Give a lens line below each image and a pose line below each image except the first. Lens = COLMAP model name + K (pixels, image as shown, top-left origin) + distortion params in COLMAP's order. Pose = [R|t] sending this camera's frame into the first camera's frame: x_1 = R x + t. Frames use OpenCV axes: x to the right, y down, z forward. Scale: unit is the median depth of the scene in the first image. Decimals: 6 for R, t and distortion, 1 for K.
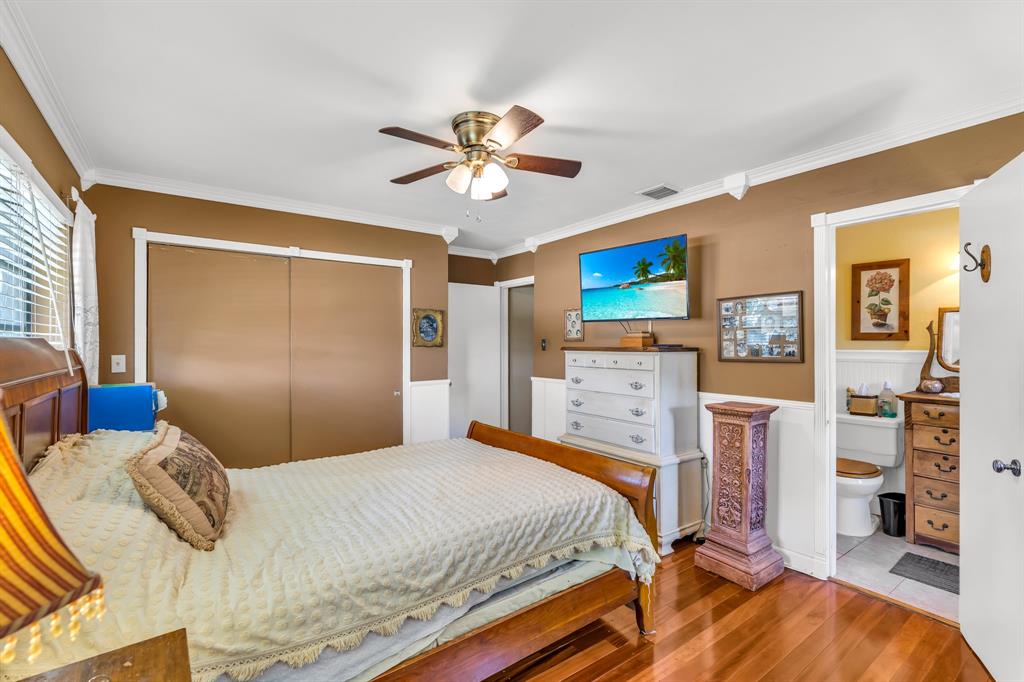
lens RADIAL K [[461.2, 0, 512.3], [0, 461.2, 338.6], [0, 0, 1]] dist [-0.001689, -0.000231]
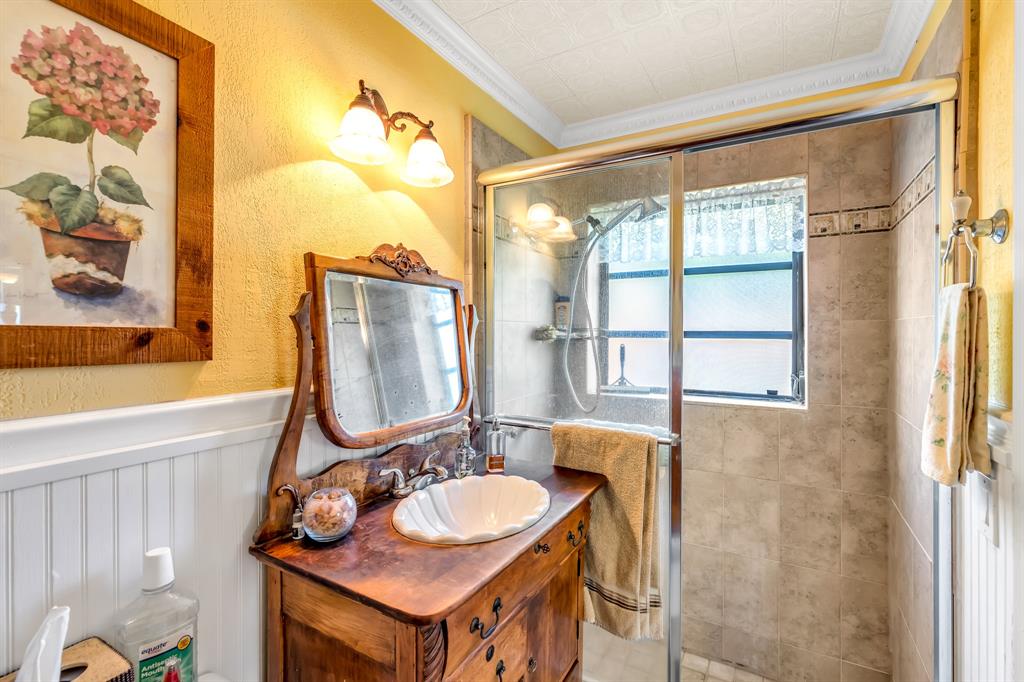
lens RADIAL K [[461.2, 0, 512.0], [0, 461.2, 335.5], [0, 0, 1]] dist [-0.001689, -0.000231]
pose [[-0.400581, -0.002430, 0.916258, 0.543214], [-0.006041, 0.999982, 0.000011, -0.010619], [-0.916241, -0.005531, -0.400588, 0.926360]]
